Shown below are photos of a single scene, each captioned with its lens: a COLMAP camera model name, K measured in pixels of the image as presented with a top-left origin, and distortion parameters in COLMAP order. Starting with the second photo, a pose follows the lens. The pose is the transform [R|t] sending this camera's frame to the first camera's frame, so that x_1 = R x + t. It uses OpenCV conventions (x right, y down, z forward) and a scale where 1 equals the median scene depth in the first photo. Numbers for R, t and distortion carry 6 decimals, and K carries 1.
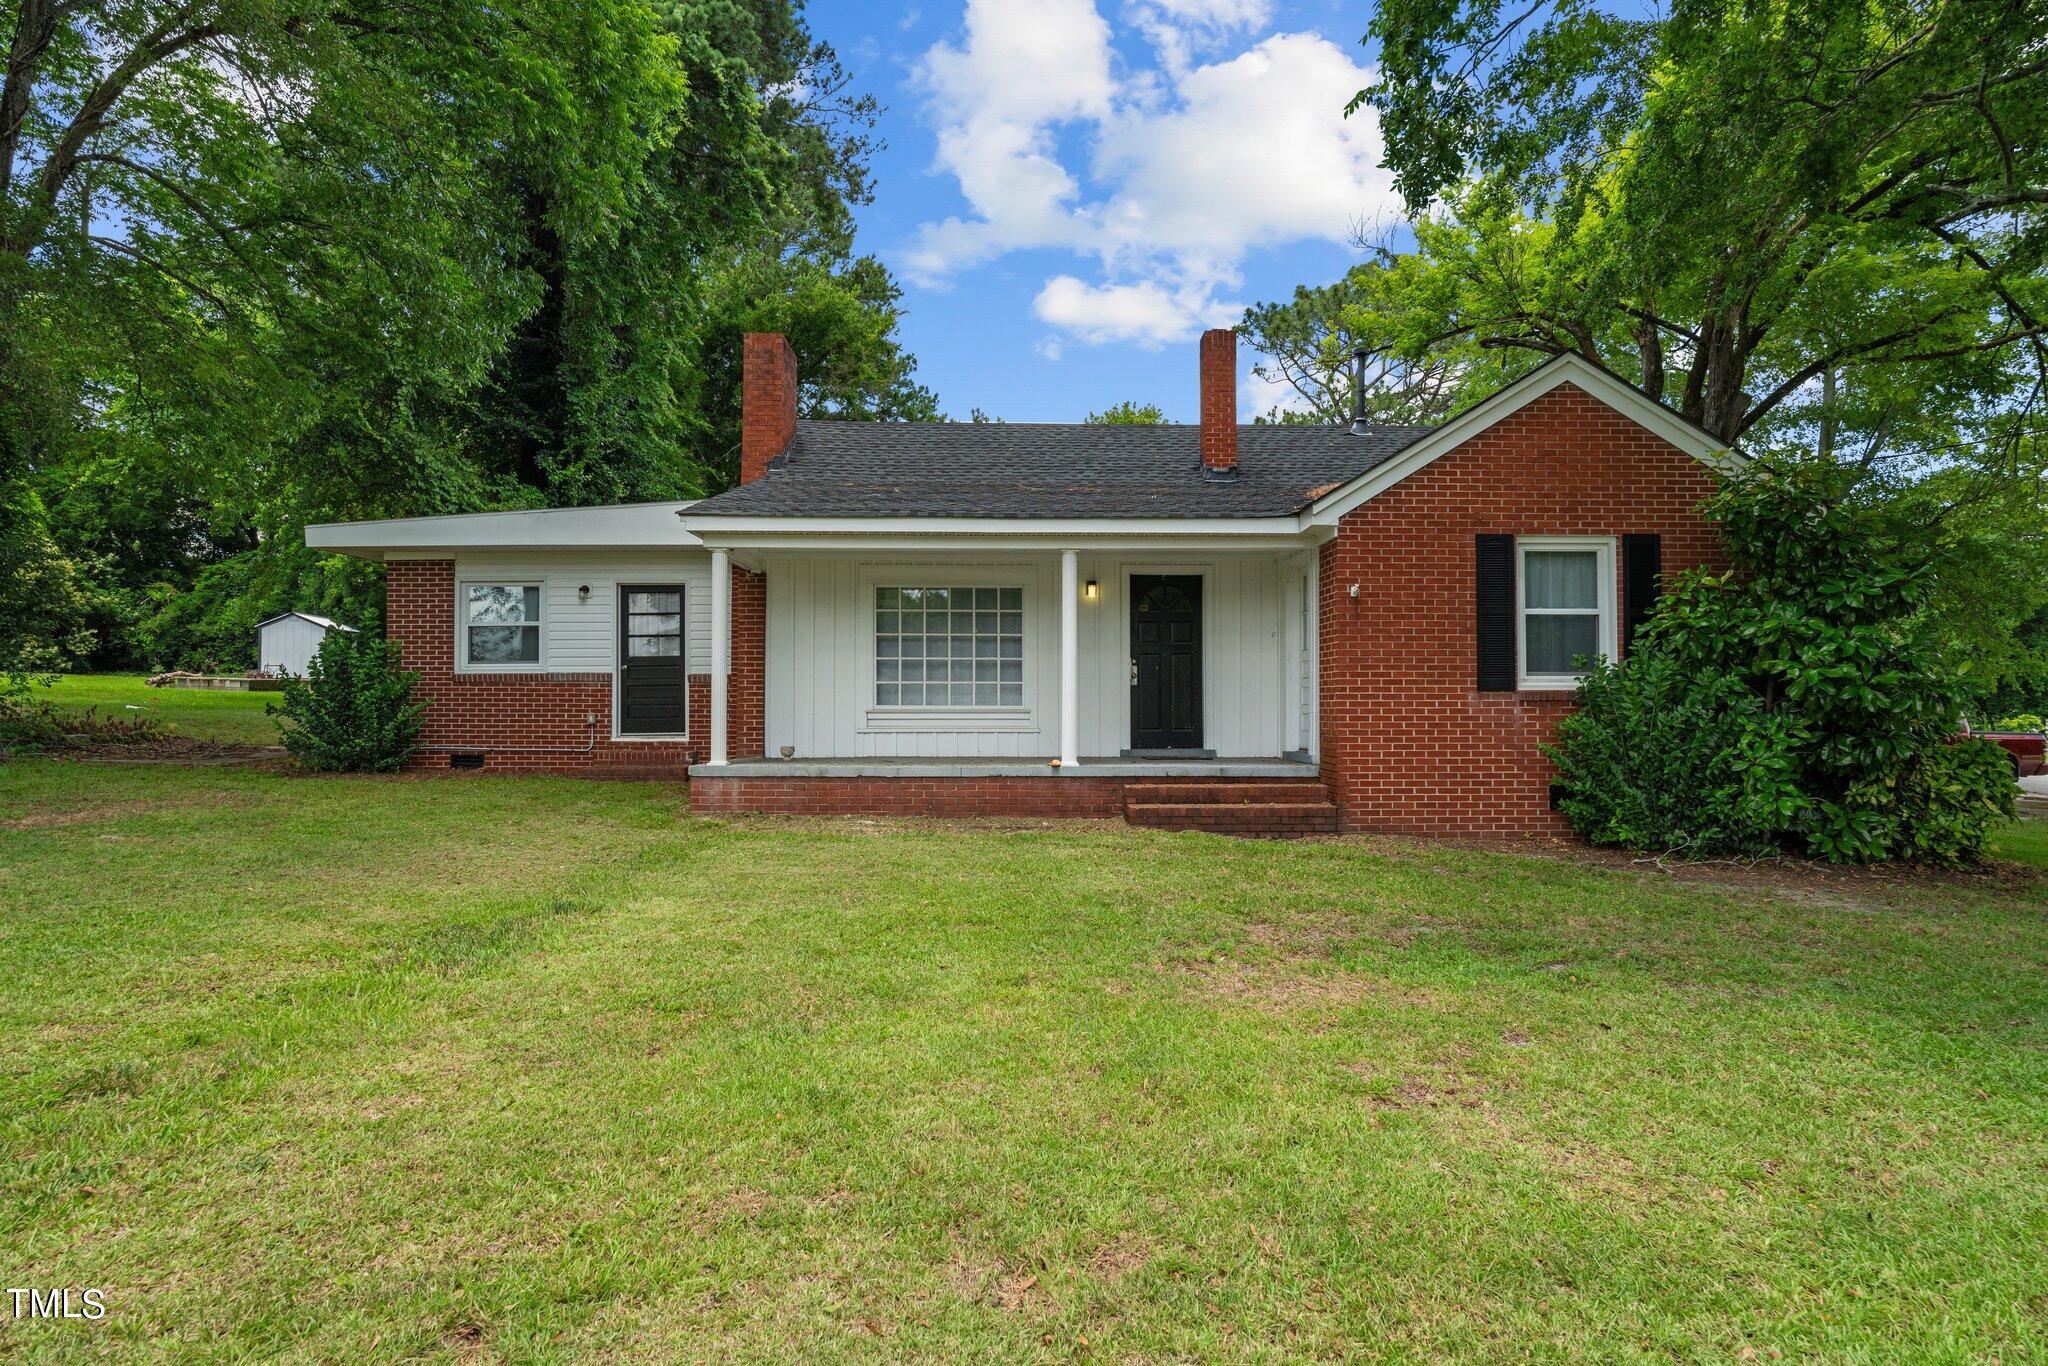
lens RADIAL K [[1157.0, 0, 1025.2], [0, 1157.0, 678.5], [0, 0, 1]] dist [-0.006187, -0.000212]
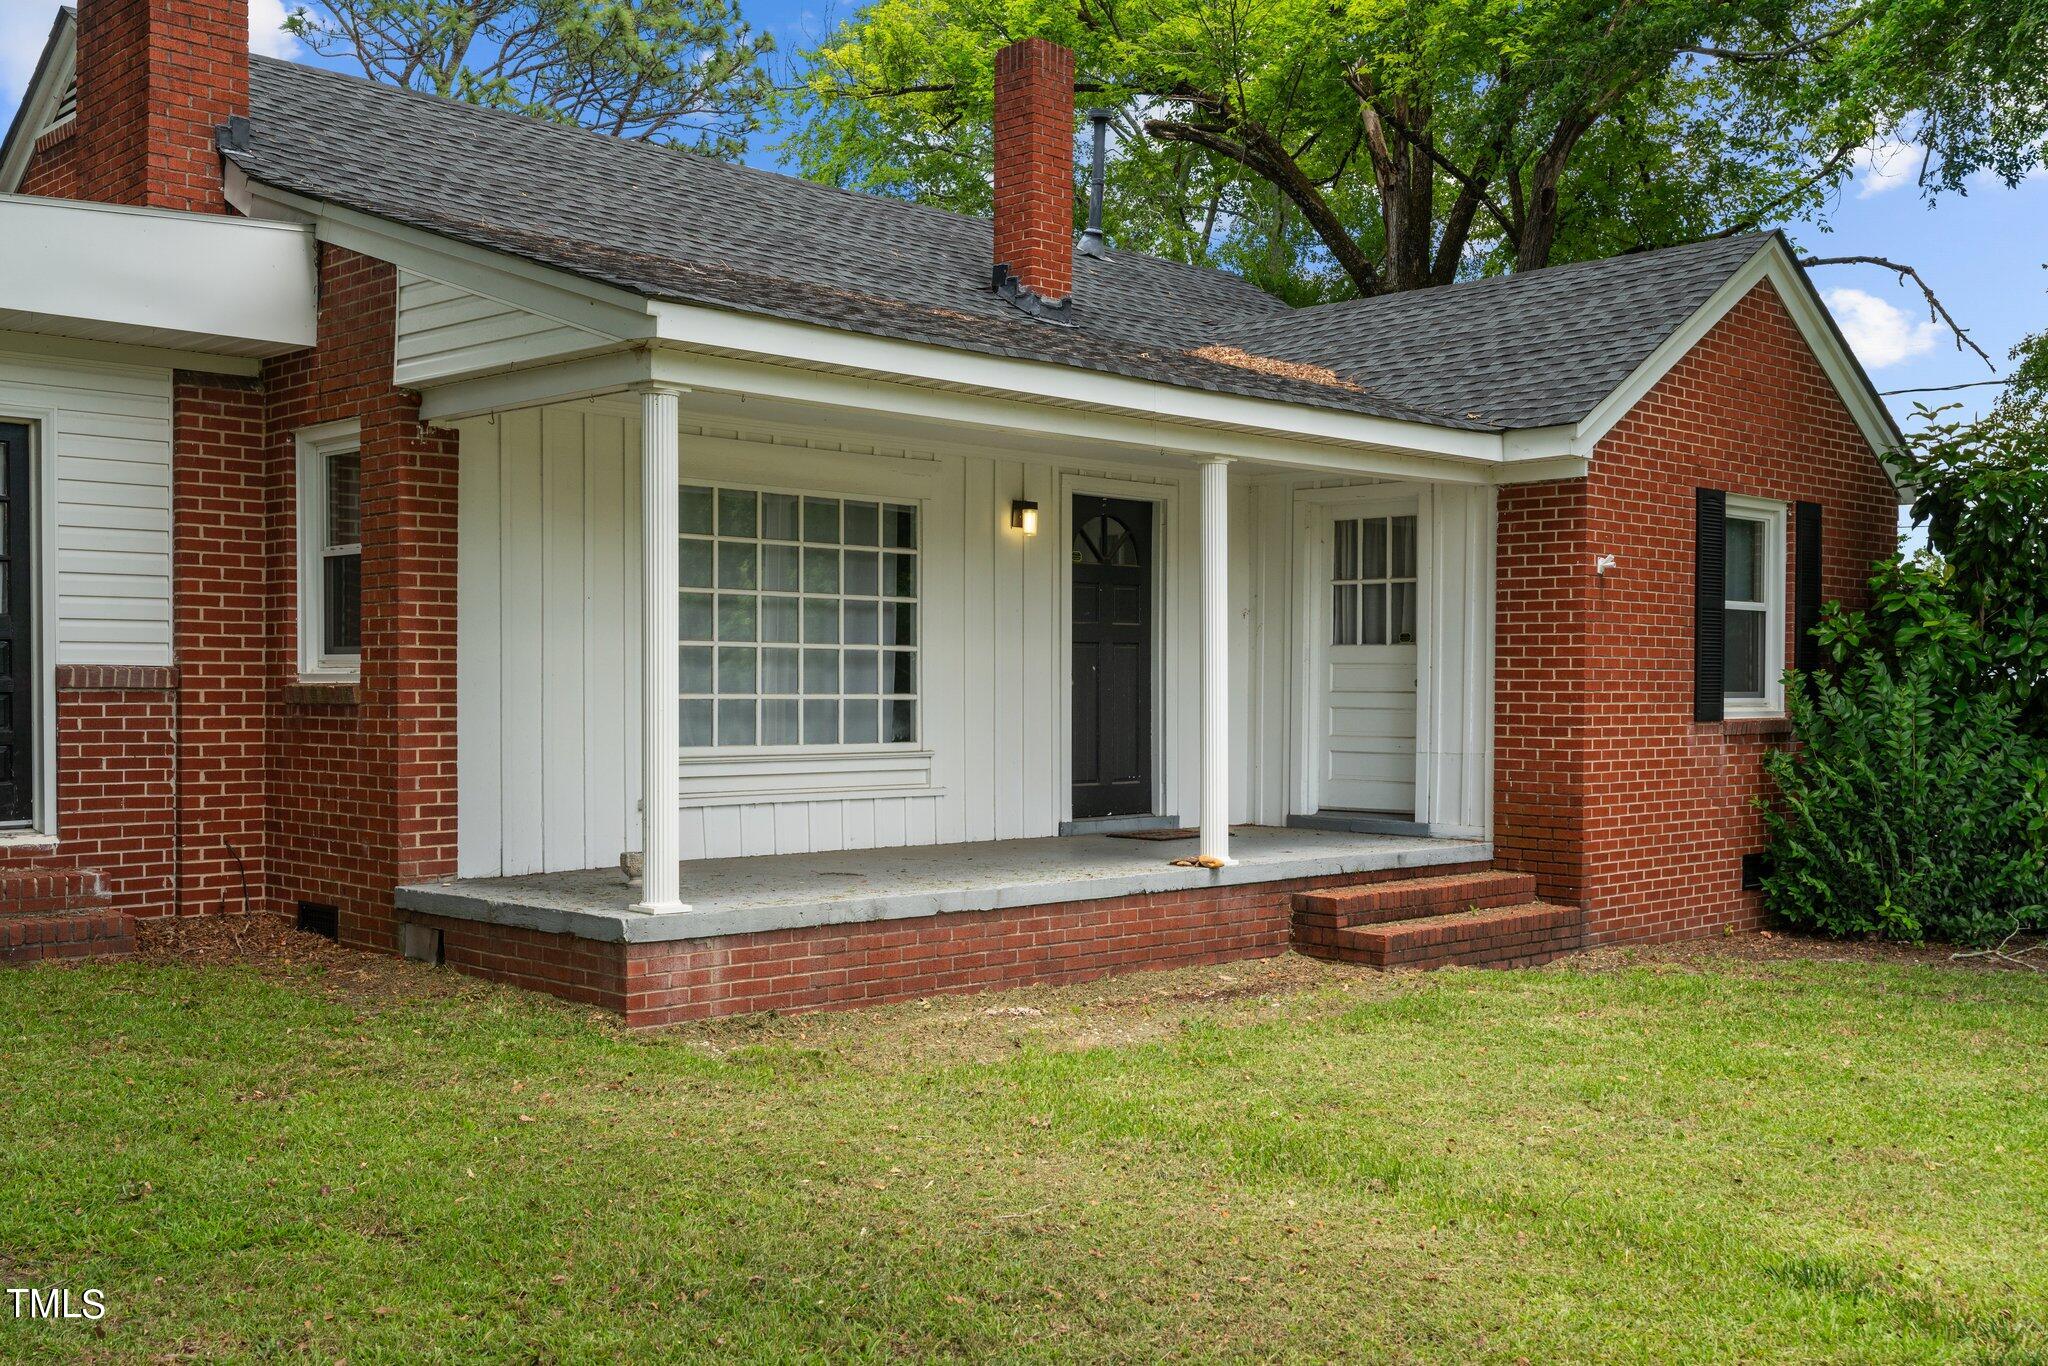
lens RADIAL K [[2103.6, 0, 1024.0], [0, 2103.6, 690.0], [0, 0, 1]] dist [0.023841, 0.000000]
pose [[0.716702, 0.000621, 0.697380, -0.706912], [-0.024557, 0.999402, 0.024347, -0.026363], [-0.696948, -0.034575, 0.716288, 0.374627]]
